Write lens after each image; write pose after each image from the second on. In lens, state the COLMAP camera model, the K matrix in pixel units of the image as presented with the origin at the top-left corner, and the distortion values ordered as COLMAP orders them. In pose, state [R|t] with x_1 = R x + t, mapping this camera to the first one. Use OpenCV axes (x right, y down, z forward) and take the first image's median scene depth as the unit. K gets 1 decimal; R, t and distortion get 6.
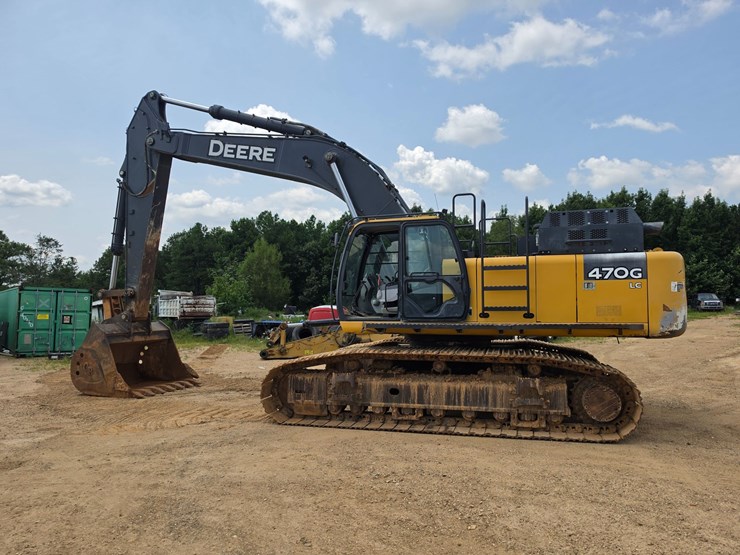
lens RADIAL K [[510.2, 0, 376.7], [0, 510.2, 276.3], [0, 0, 1]] dist [0.095895, -0.142670]
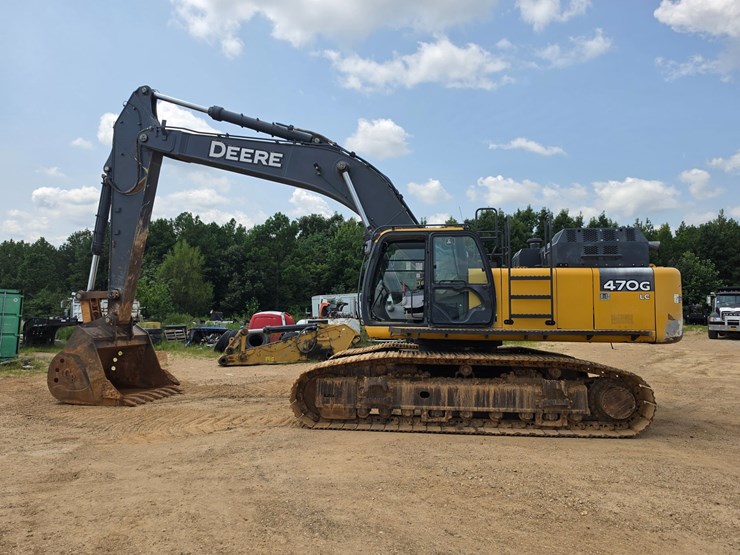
lens RADIAL K [[511.3, 0, 365.0], [0, 511.3, 269.1], [0, 0, 1]] dist [0.095498, -0.144872]
pose [[0.986700, 0.026662, 0.160350, -0.201615], [-0.022097, 0.999300, -0.030182, 0.003567], [-0.161042, 0.026237, 0.986599, -0.013323]]
